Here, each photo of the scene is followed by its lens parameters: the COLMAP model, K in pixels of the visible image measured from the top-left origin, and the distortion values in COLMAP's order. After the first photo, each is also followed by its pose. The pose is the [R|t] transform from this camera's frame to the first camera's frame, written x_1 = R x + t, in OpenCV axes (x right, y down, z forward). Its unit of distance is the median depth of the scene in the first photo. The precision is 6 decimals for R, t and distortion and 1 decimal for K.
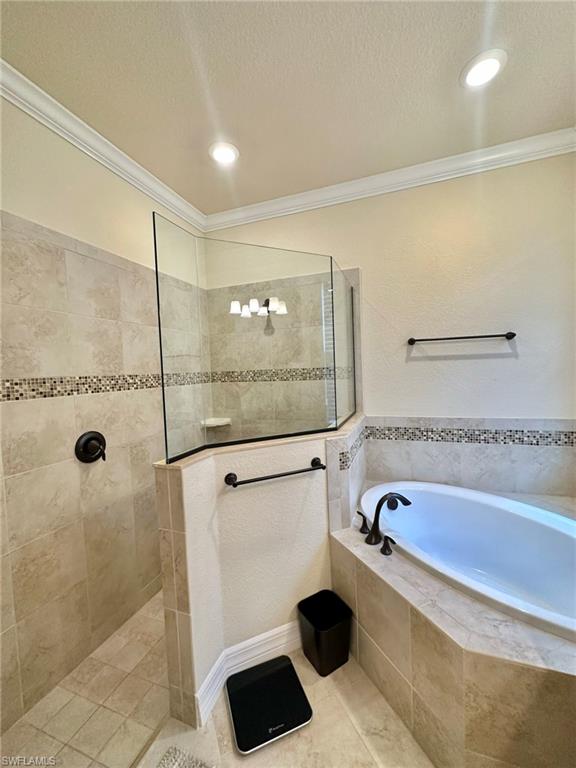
lens RADIAL K [[307.5, 0, 288.0], [0, 307.5, 384.0], [0, 0, 1]] dist [-0.002011, 0.000473]
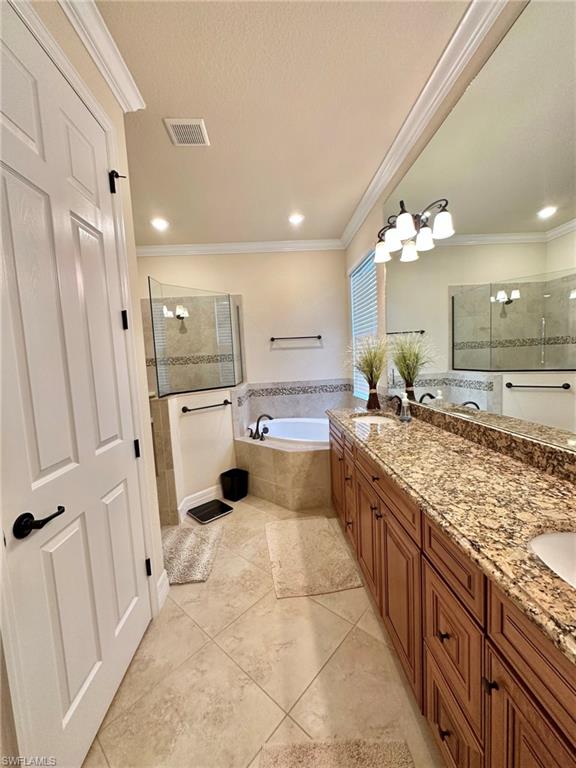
lens RADIAL K [[307.5, 0, 288.0], [0, 307.5, 384.0], [0, 0, 1]] dist [-0.002011, 0.000473]
pose [[0.921086, -0.042913, 0.386987, -0.284645], [0.035745, 0.999030, 0.025704, 0.103814], [-0.387714, -0.009843, 0.921727, -0.900592]]
